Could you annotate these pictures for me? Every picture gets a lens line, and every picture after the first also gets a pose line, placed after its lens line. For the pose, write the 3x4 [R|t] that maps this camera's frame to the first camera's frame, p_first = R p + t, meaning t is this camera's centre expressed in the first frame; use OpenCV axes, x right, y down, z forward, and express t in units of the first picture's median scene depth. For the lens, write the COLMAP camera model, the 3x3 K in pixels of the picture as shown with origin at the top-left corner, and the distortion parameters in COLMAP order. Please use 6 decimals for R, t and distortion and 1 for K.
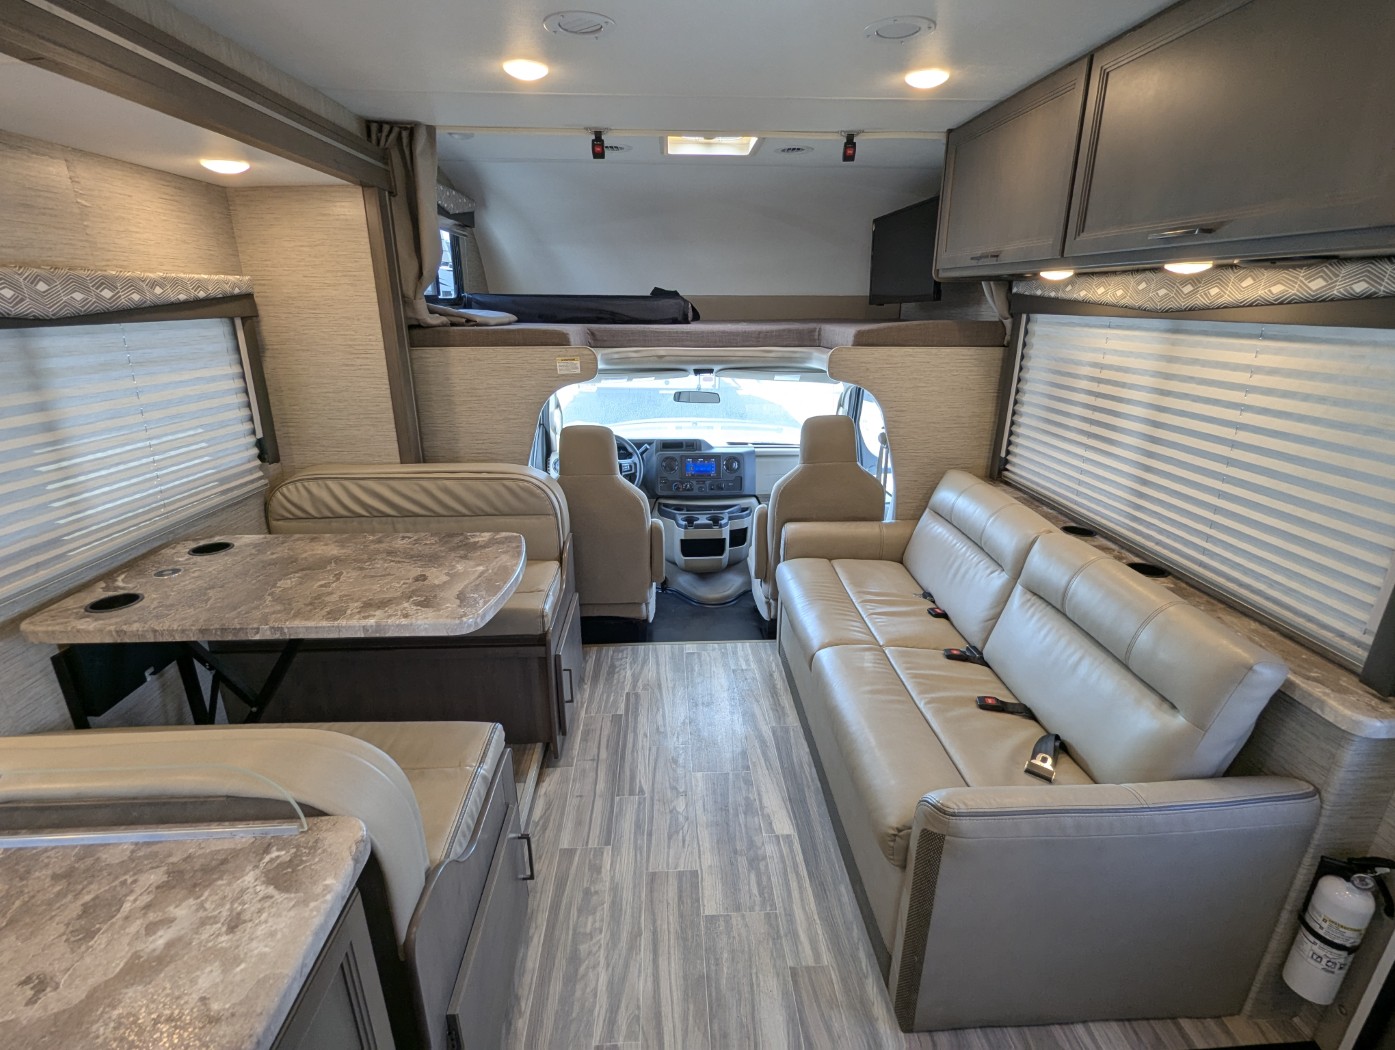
lens RADIAL K [[662.4, 0, 697.4], [0, 662.4, 526.2], [0, 0, 1]] dist [-0.002641, 0.001348]
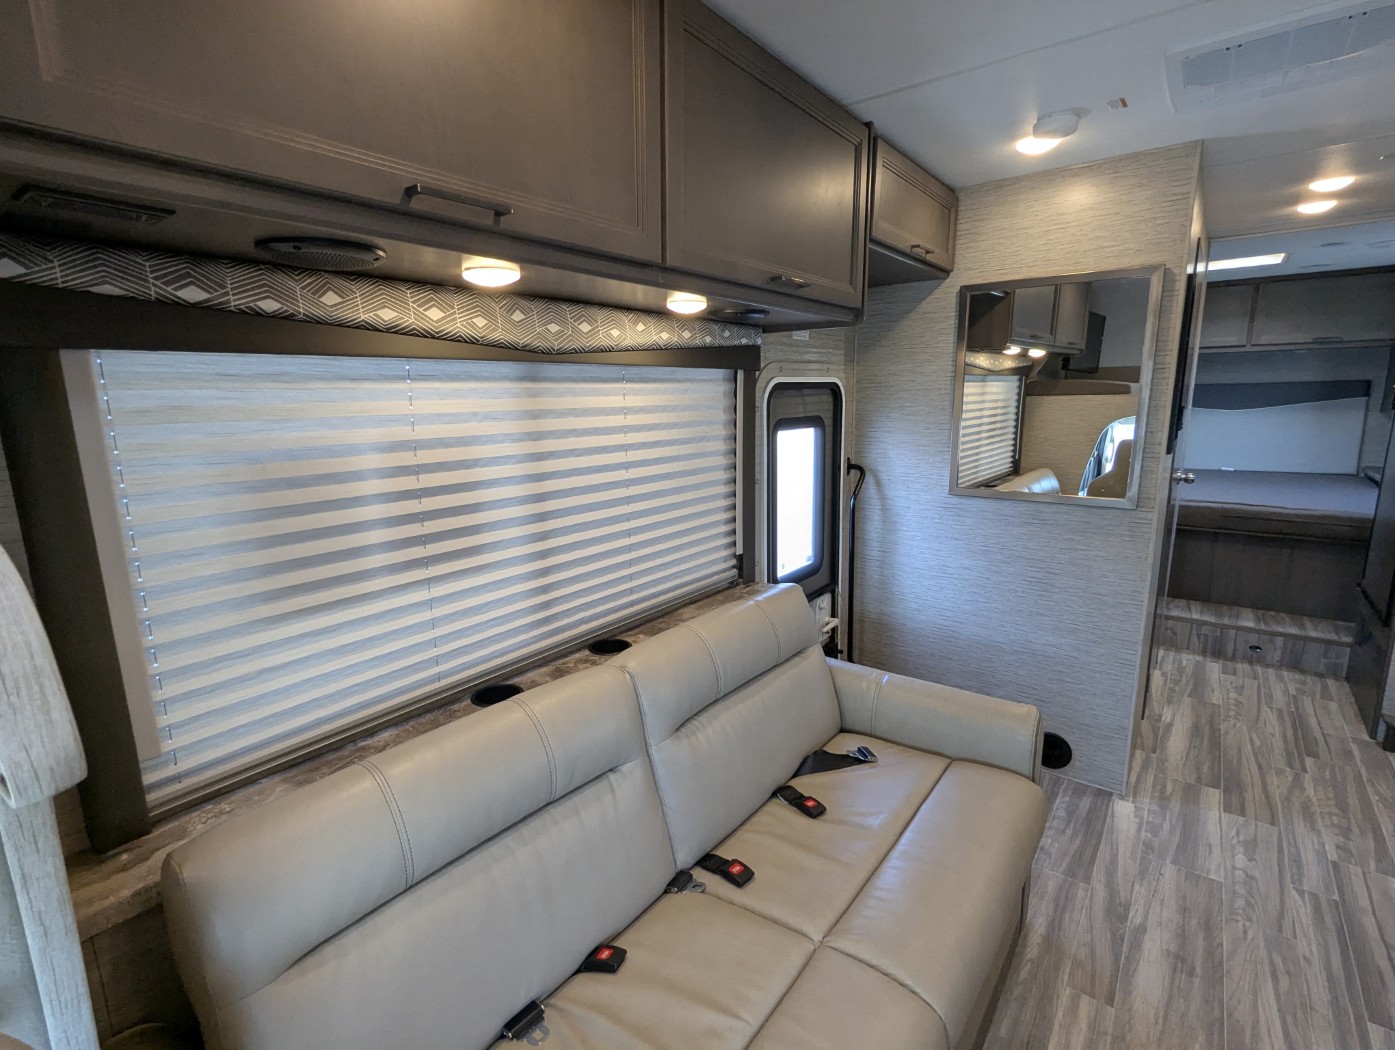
lens RADIAL K [[662.9, 0, 696.8], [0, 662.9, 525.8], [0, 0, 1]] dist [-0.003710, 0.003296]
pose [[-0.758740, -0.117464, 0.640715, 0.043970], [0.226160, 0.874916, 0.428222, -0.337820], [-0.610872, 0.469814, -0.637268, 1.136067]]
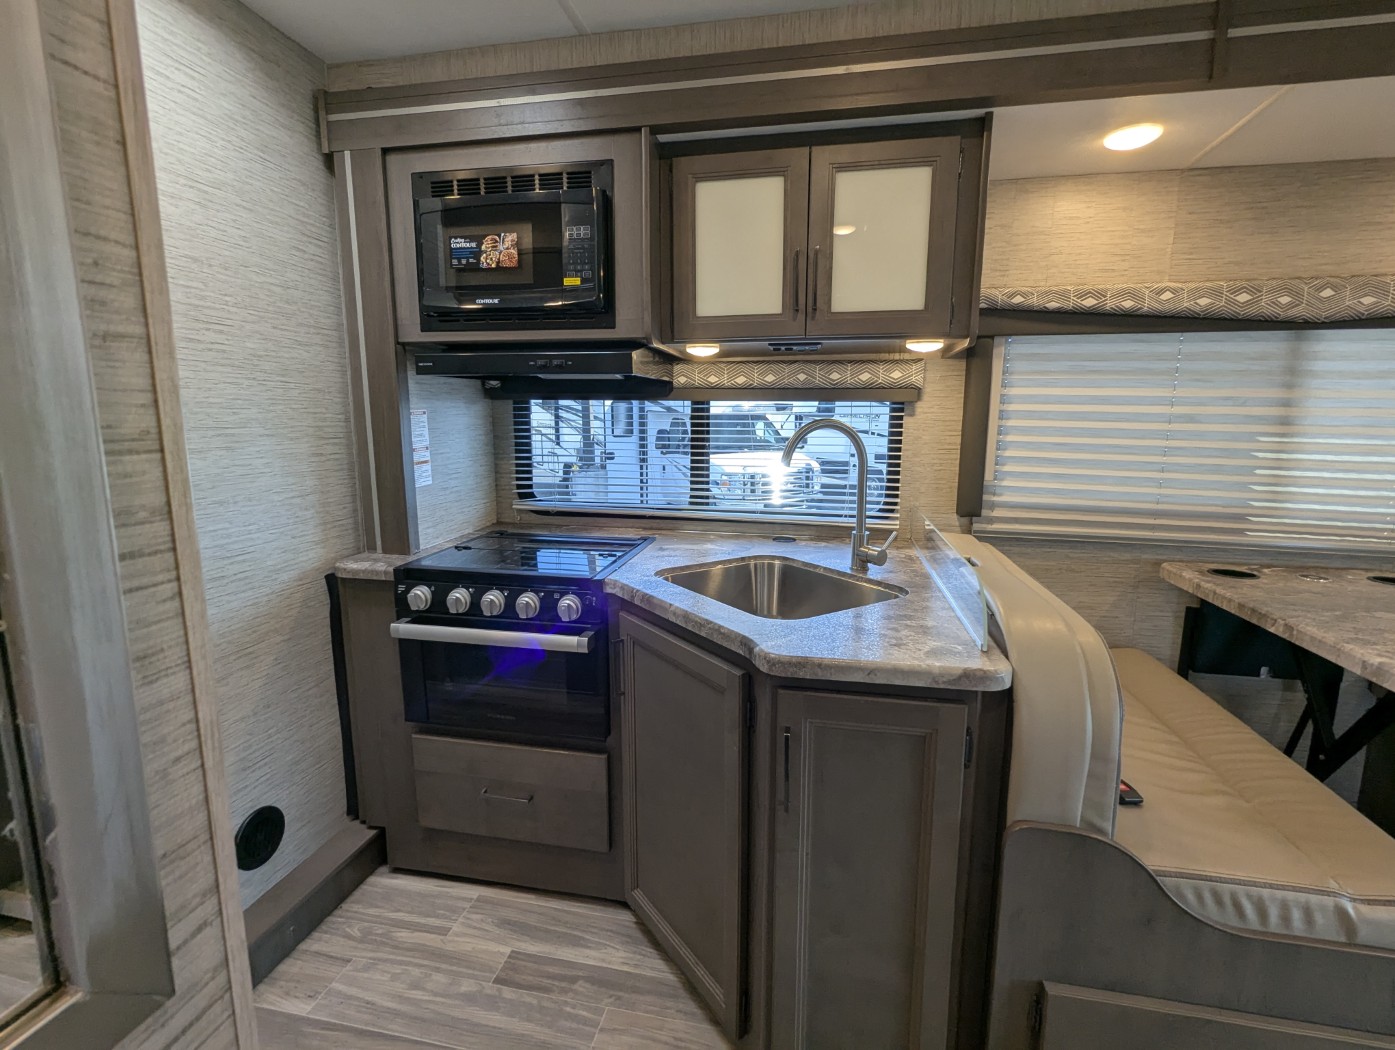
lens RADIAL K [[664.7, 0, 697.6], [0, 664.7, 526.3], [0, 0, 1]] dist [-0.000462, 0.000839]
pose [[-0.248911, 0.152508, -0.956444, 0.247604], [-0.321236, 0.918625, 0.230078, 0.049338], [0.913702, 0.364513, -0.179664, 0.237917]]
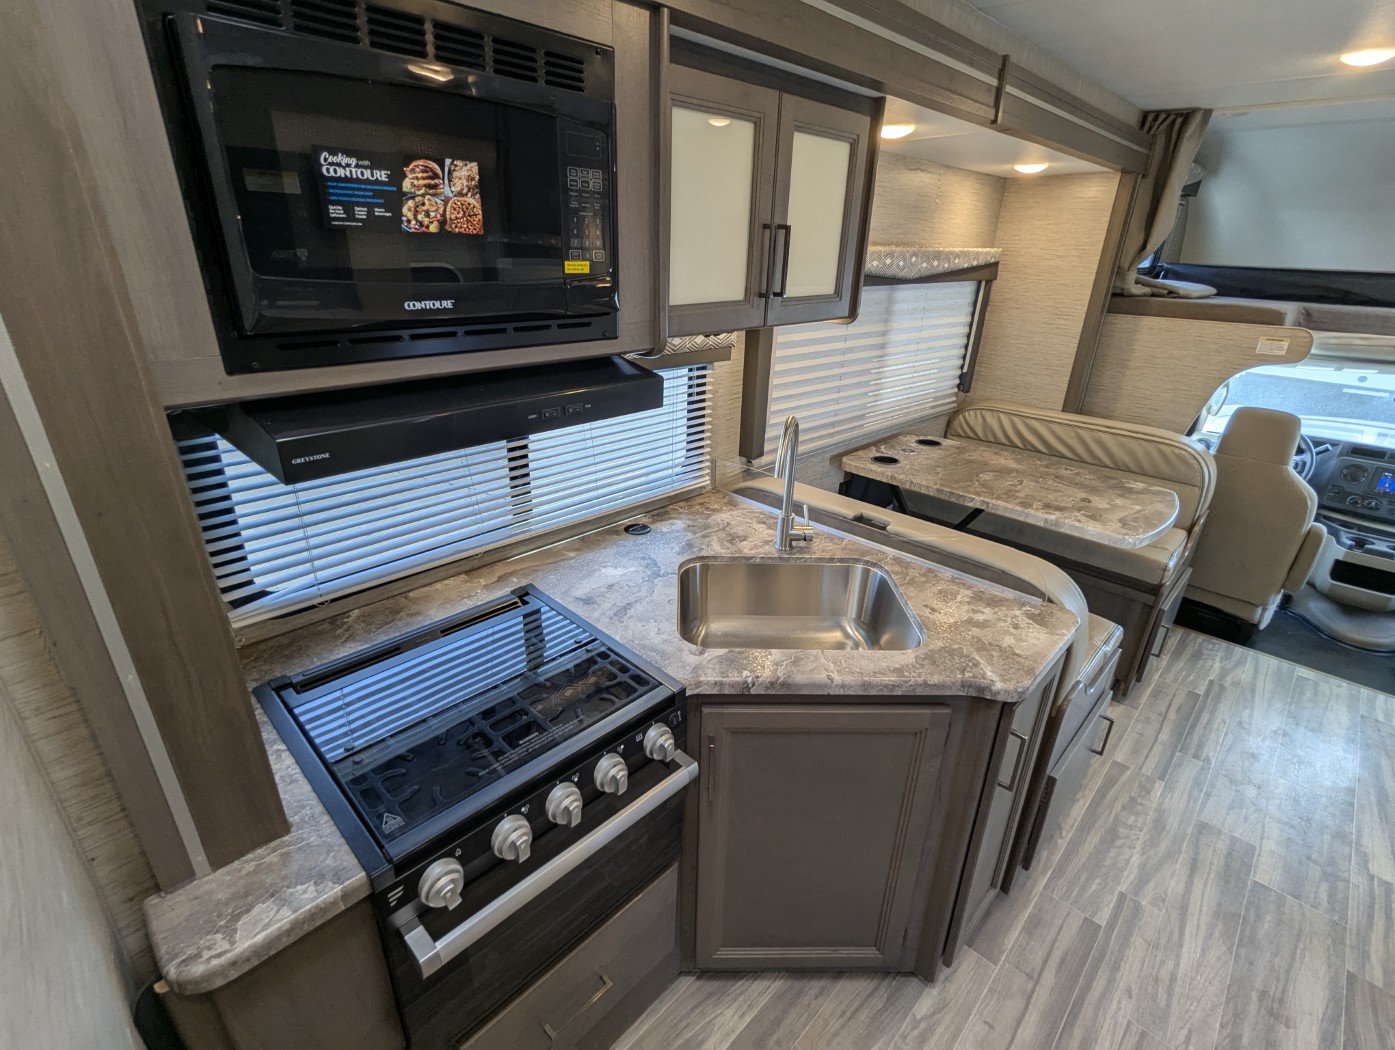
lens RADIAL K [[662.4, 0, 697.4], [0, 662.4, 526.2], [0, 0, 1]] dist [-0.002641, 0.001348]
pose [[0.681526, 0.304088, -0.665622, -0.047314], [-0.261230, 0.950743, 0.166874, 0.078455], [0.683580, 0.060151, 0.727393, -0.311903]]
